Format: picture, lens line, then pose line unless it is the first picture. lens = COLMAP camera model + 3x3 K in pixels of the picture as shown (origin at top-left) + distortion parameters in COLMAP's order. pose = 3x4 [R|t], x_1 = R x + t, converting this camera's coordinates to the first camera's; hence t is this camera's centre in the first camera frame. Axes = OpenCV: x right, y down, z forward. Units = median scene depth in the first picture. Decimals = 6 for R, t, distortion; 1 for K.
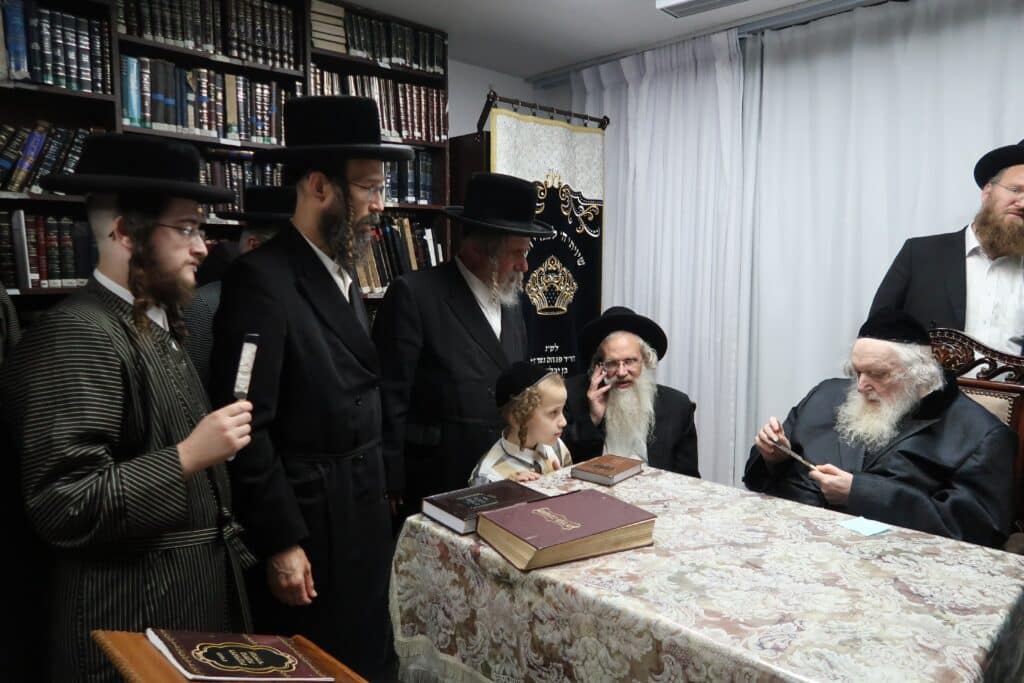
lens RADIAL K [[708.6, 0, 500.3], [0, 708.6, 343.7], [0, 0, 1]] dist [-0.037504, 0.011871]
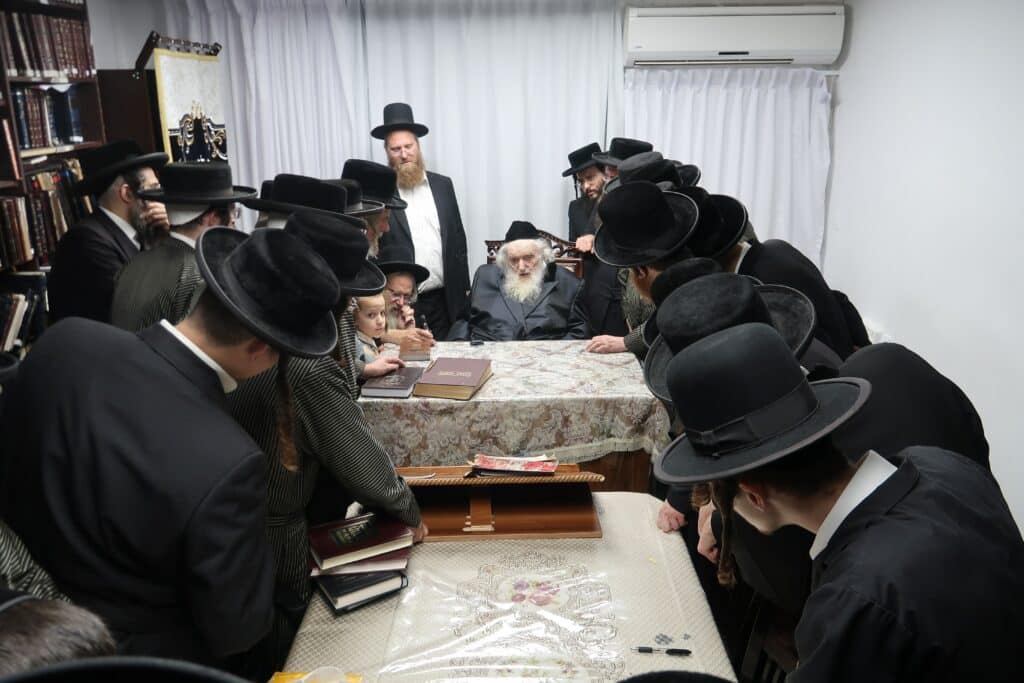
lens RADIAL K [[809.3, 0, 521.8], [0, 809.3, 370.5], [0, 0, 1]] dist [-0.029467, -0.016939]
pose [[0.686824, -0.232365, 0.688680, -0.723243], [0.086269, 0.966883, 0.240196, -0.143004], [-0.721686, -0.105561, 0.684124, -0.316841]]
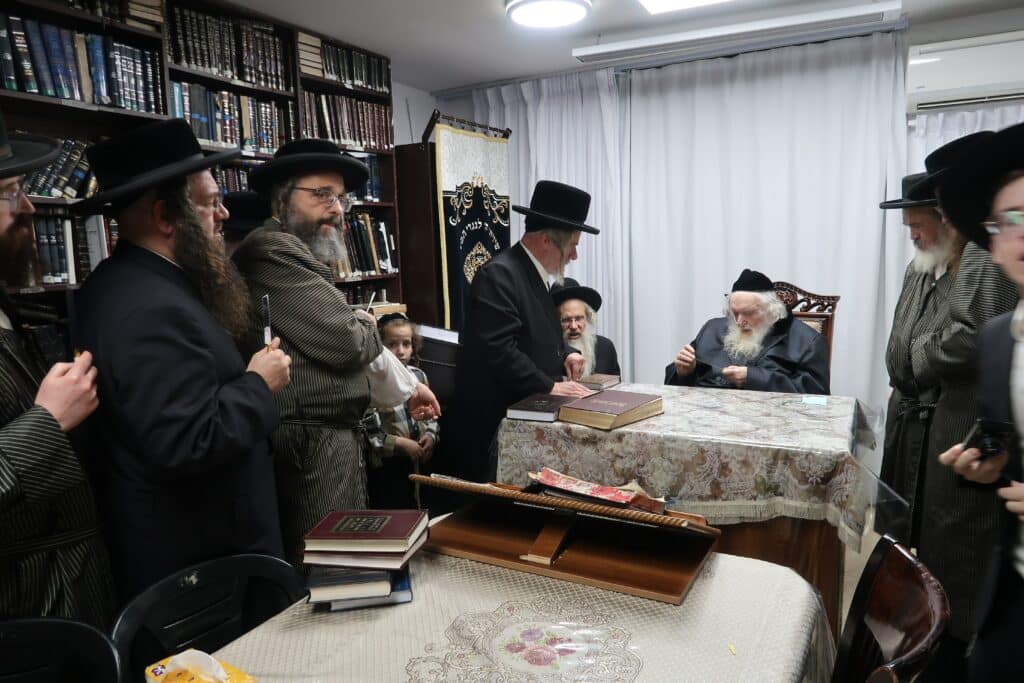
lens RADIAL K [[708.6, 0, 511.0], [0, 708.6, 344.5], [0, 0, 1]] dist [-0.037504, 0.011871]
pose [[0.952726, -0.070024, 0.295650, -0.361175], [0.063812, 0.997492, 0.030621, 0.028706], [-0.297053, -0.010307, 0.954805, -0.288408]]
